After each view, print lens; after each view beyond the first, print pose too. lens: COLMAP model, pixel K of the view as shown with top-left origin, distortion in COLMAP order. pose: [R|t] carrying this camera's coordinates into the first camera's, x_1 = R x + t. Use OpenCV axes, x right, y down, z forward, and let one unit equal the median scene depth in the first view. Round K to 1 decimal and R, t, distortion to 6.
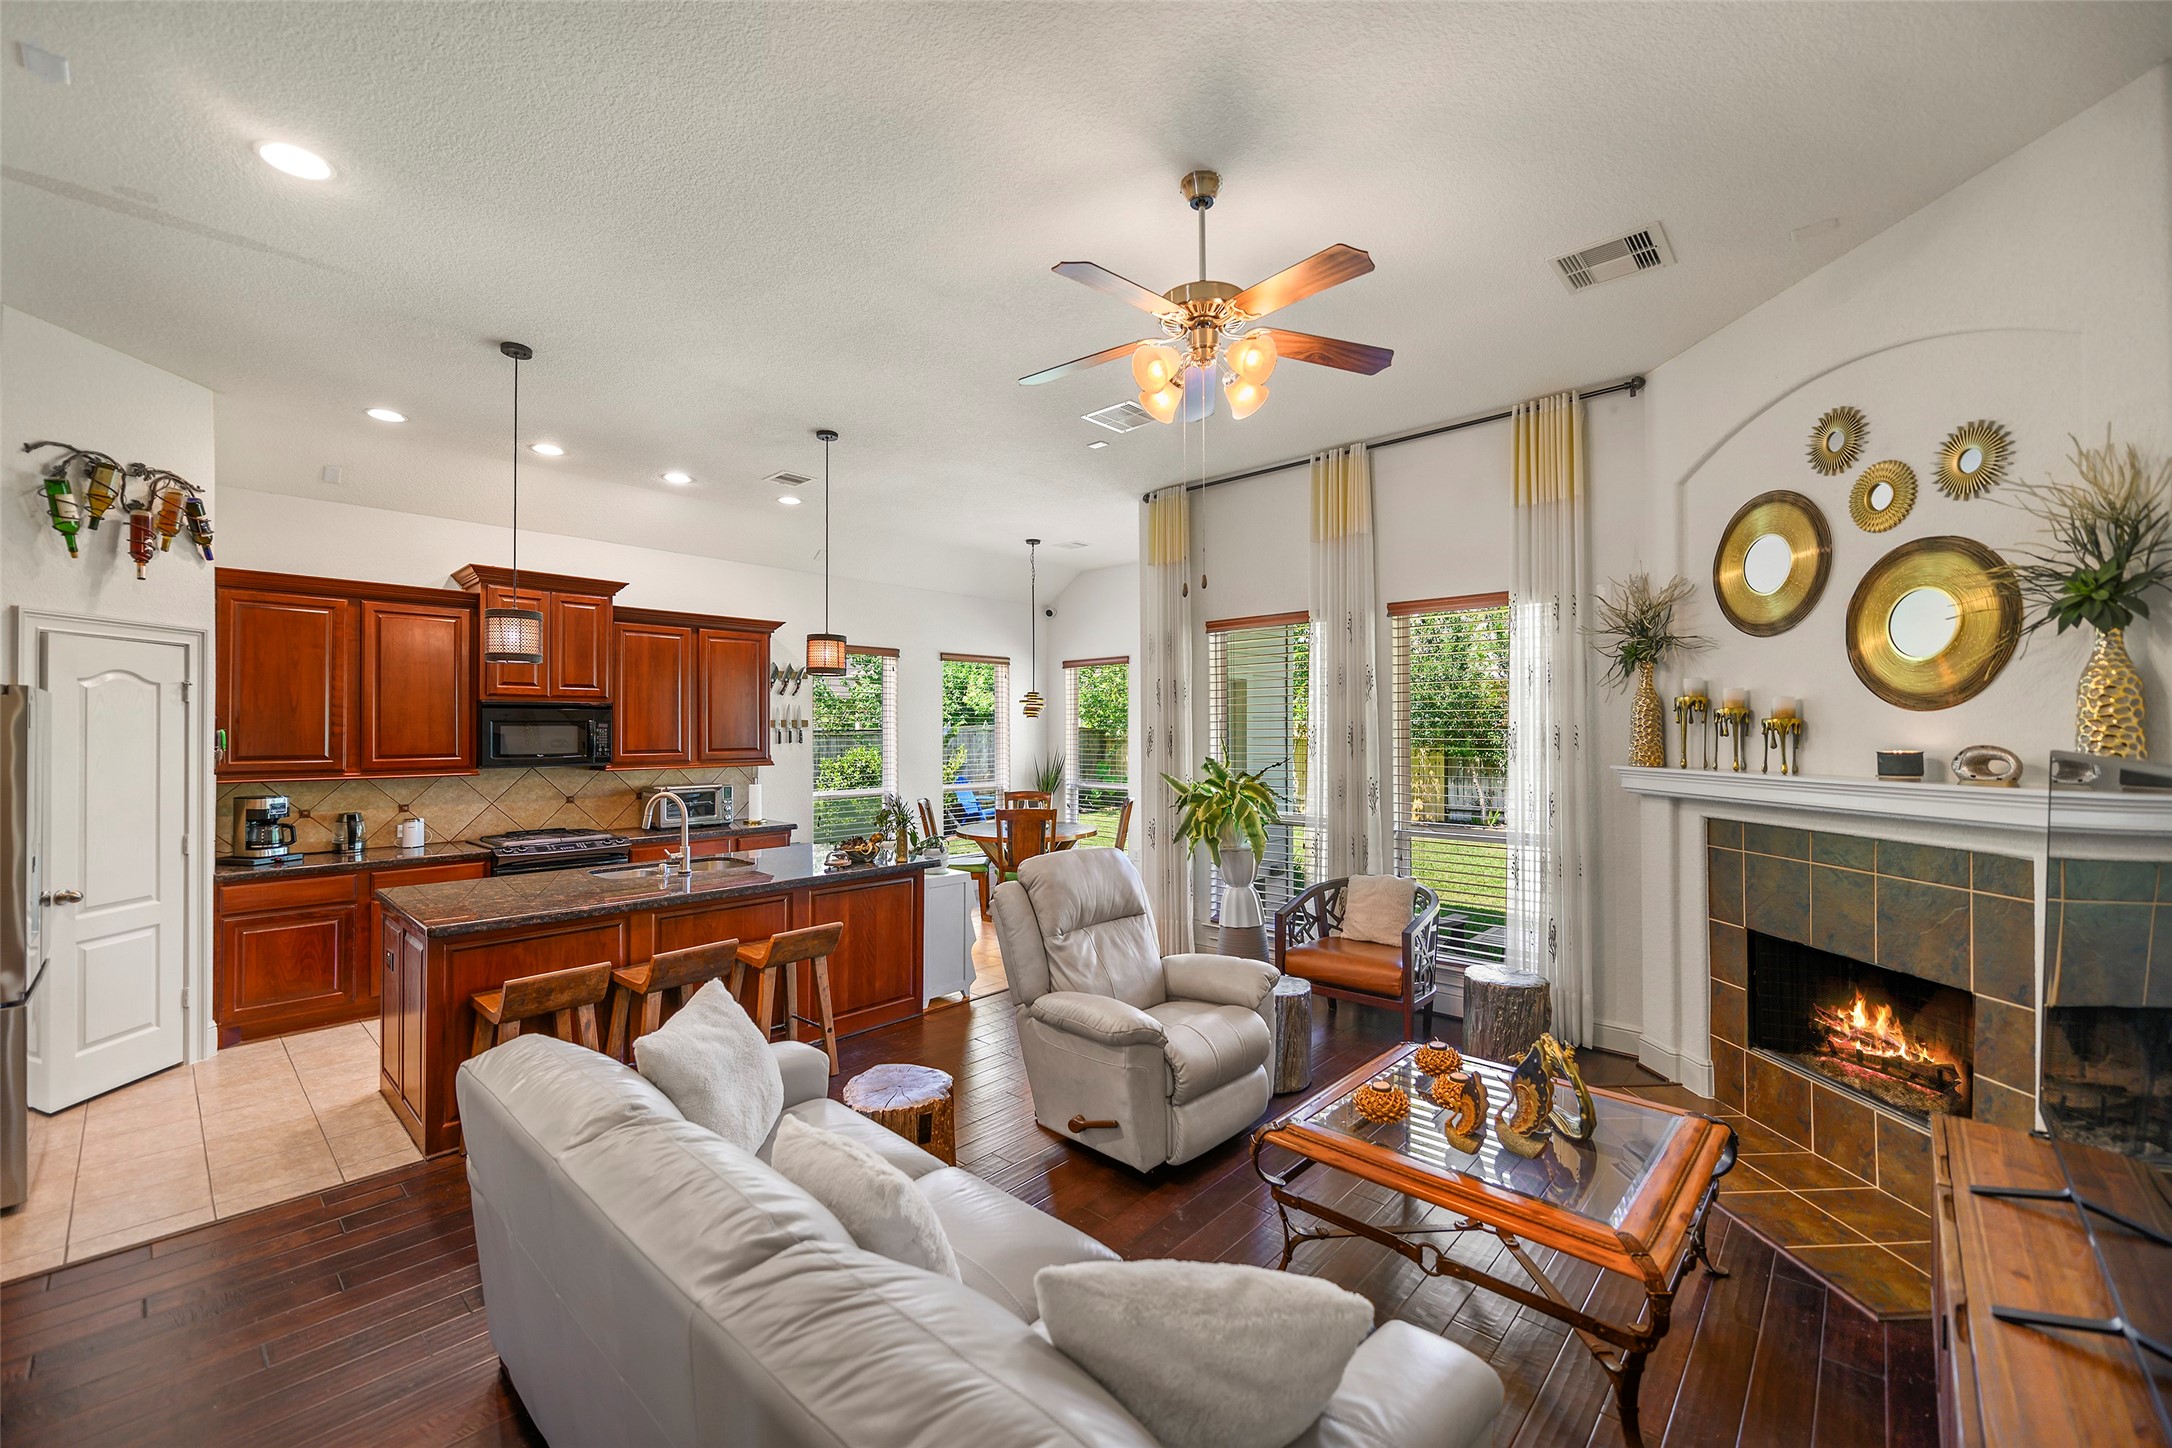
lens RADIAL K [[873.7, 0, 1095.9], [0, 873.7, 720.9], [0, 0, 1]] dist [-0.010860, 0.000868]
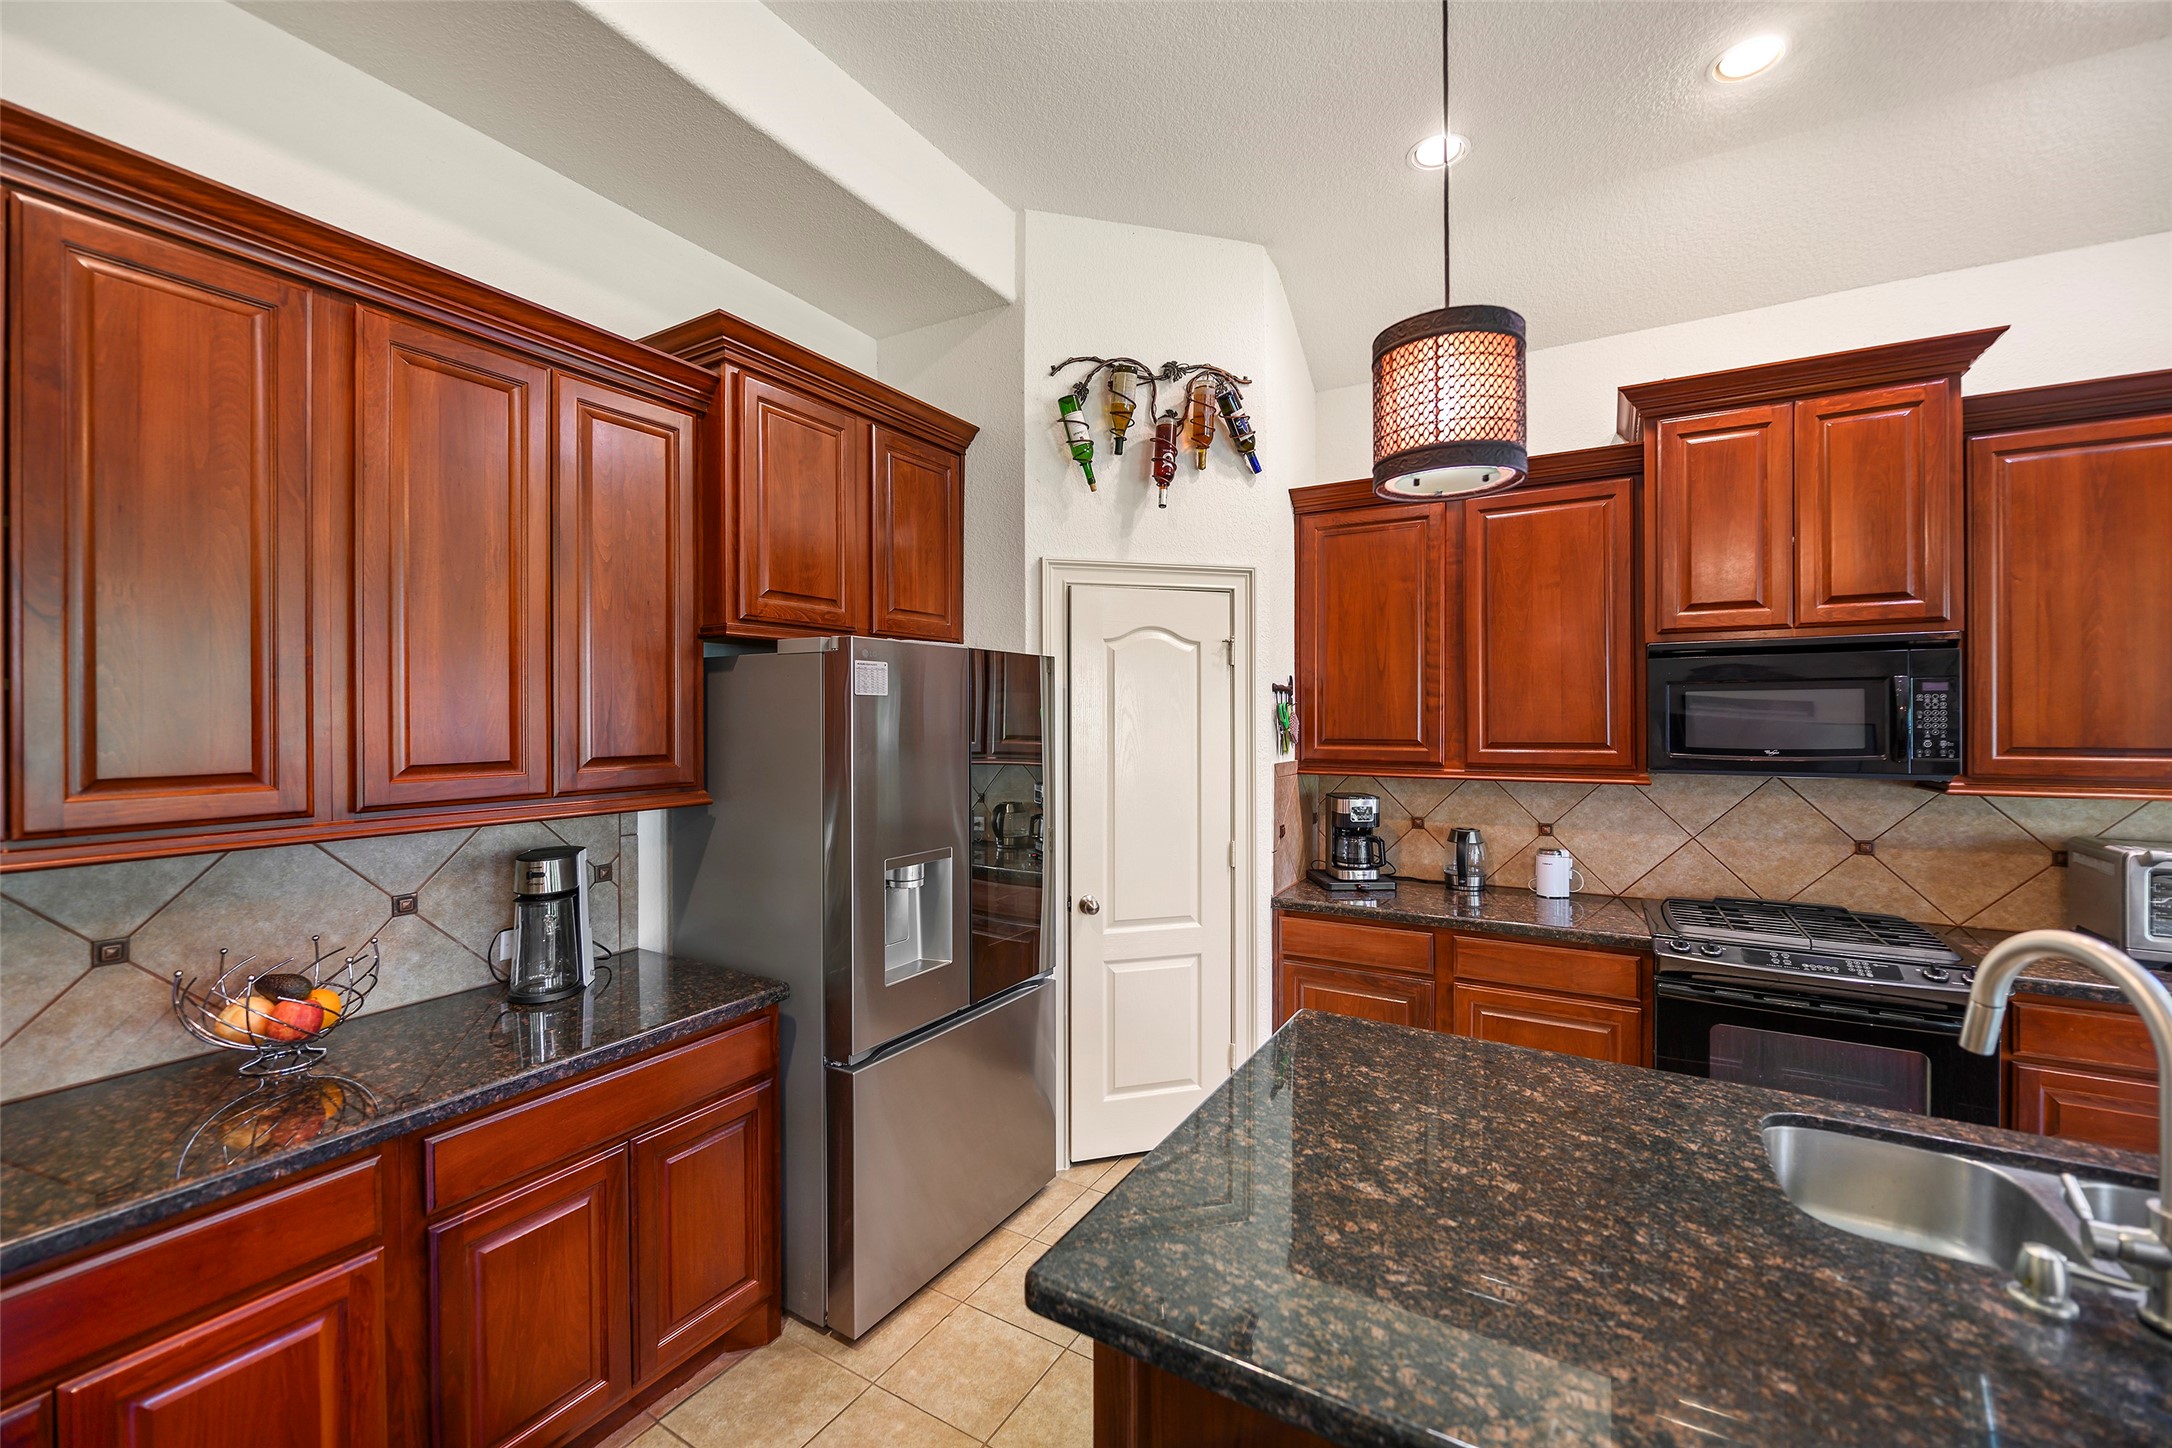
lens RADIAL K [[873.7, 0, 1078.4], [0, 873.7, 717.7], [0, 0, 1]] dist [-0.010860, 0.000868]
pose [[0.190242, 0.000560, -0.981737, -0.271115], [0.012371, 0.999919, 0.002967, 0.016323], [0.981659, -0.012710, 0.190220, 0.594809]]
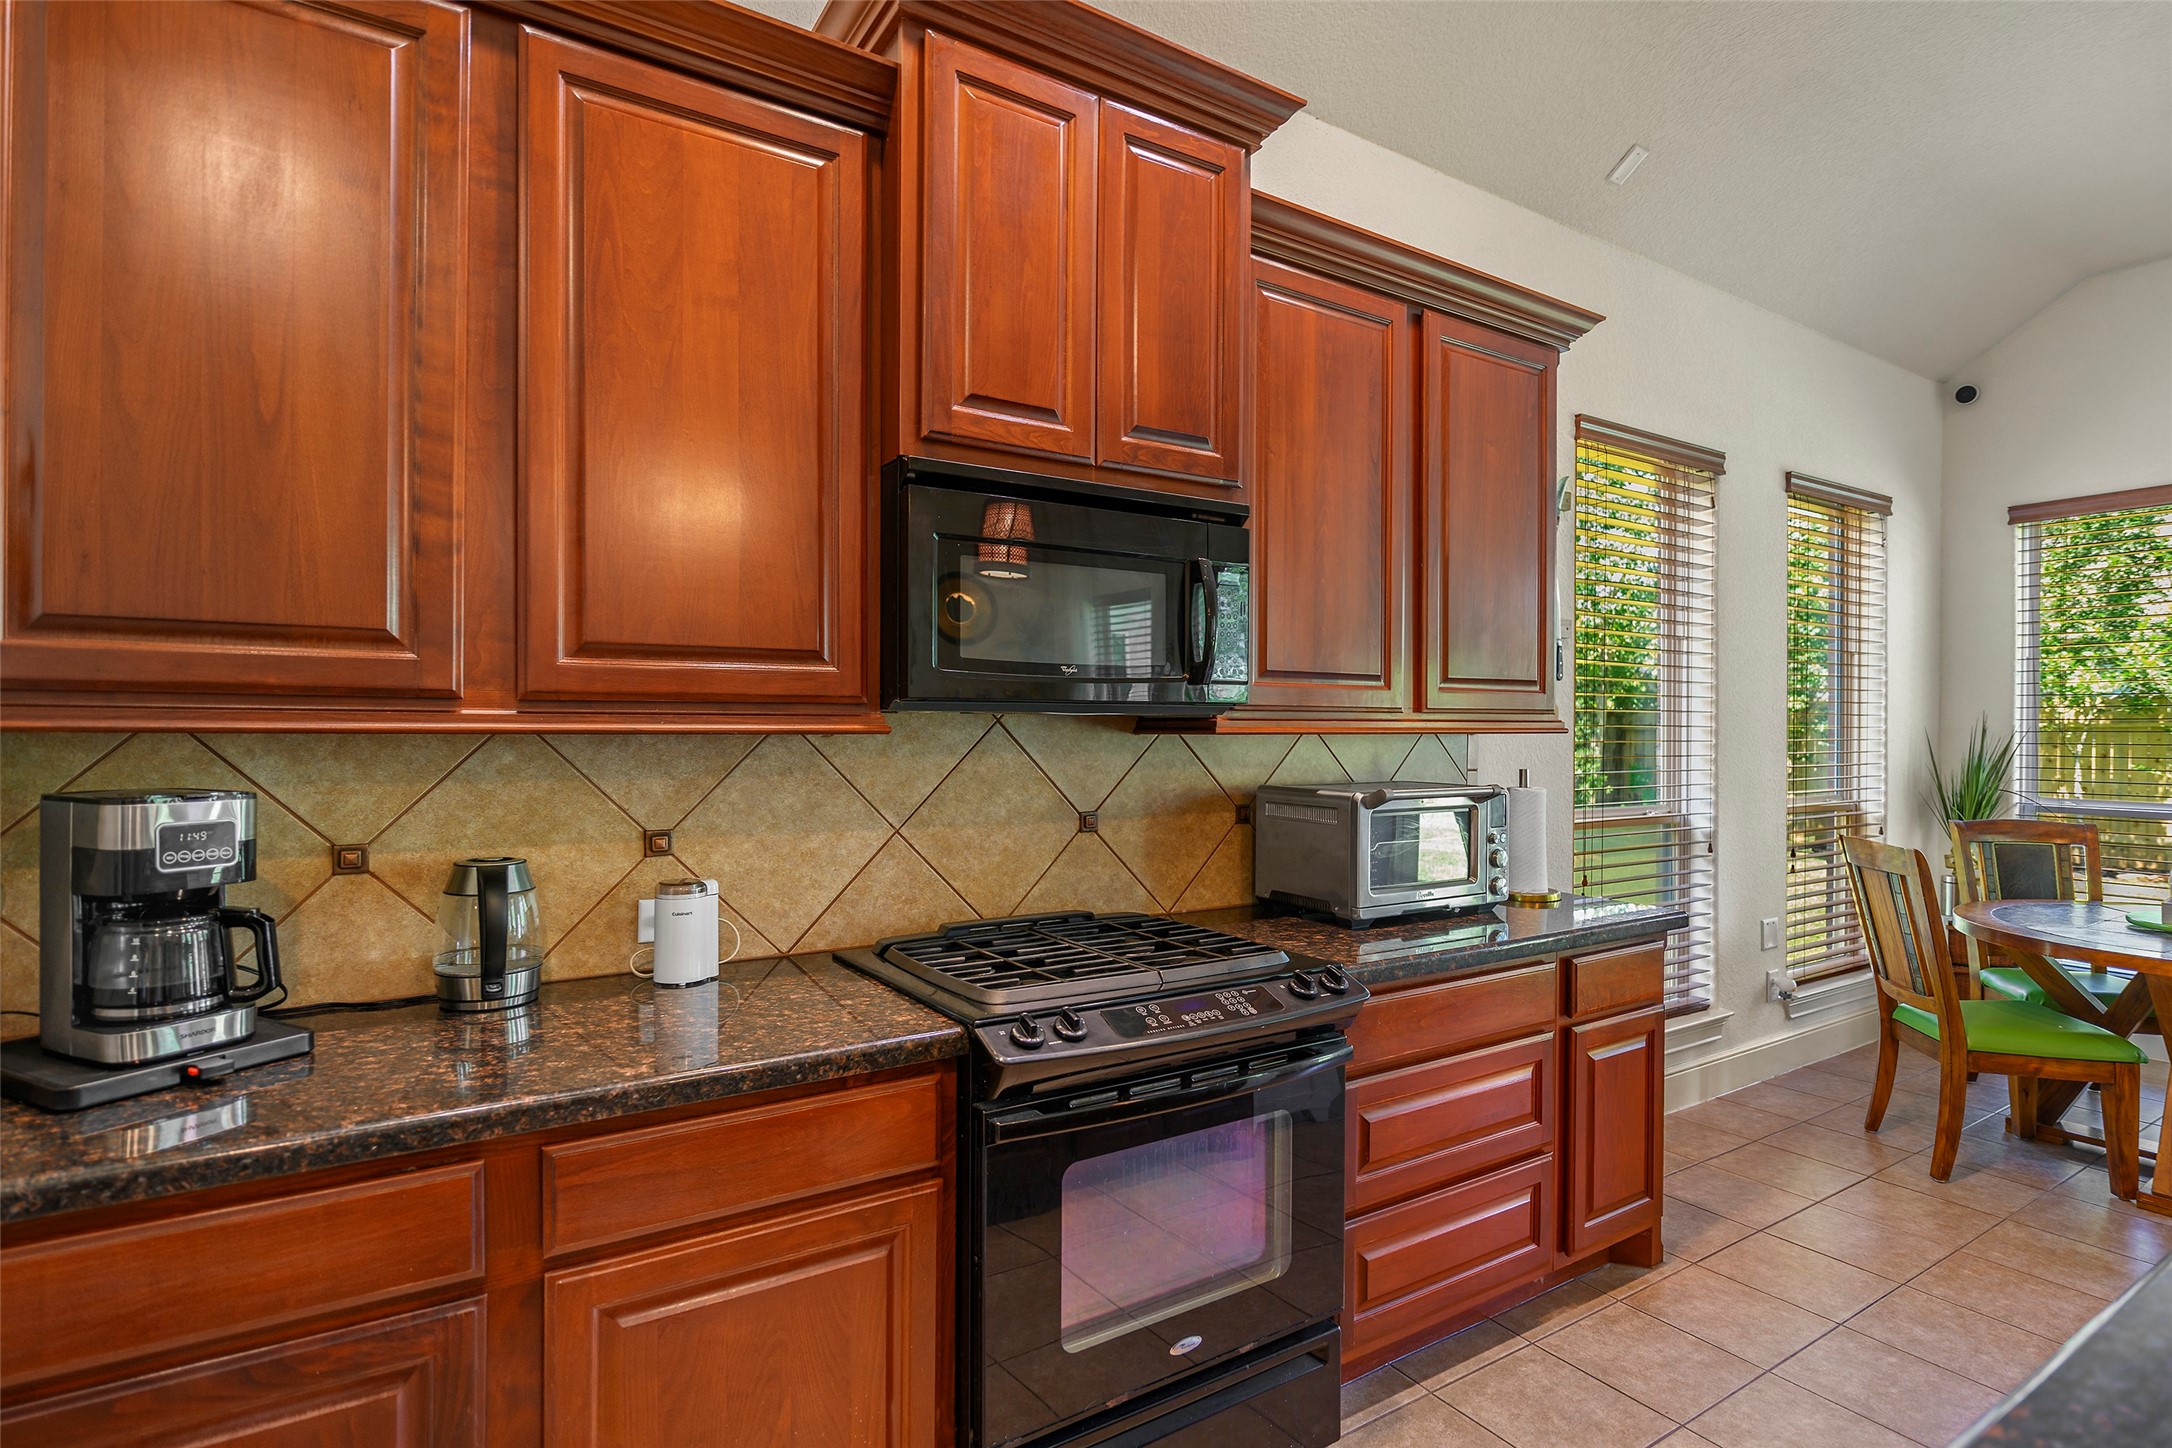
lens RADIAL K [[1059.6, 0, 1092.5], [0, 1059.6, 732.7], [0, 0, 1]] dist [-0.010532, -0.000614]
pose [[0.965601, 0.006165, -0.259957, -0.598893], [-0.002972, 0.999915, 0.012674, 0.062035], [0.260013, -0.011466, 0.965537, 0.738078]]
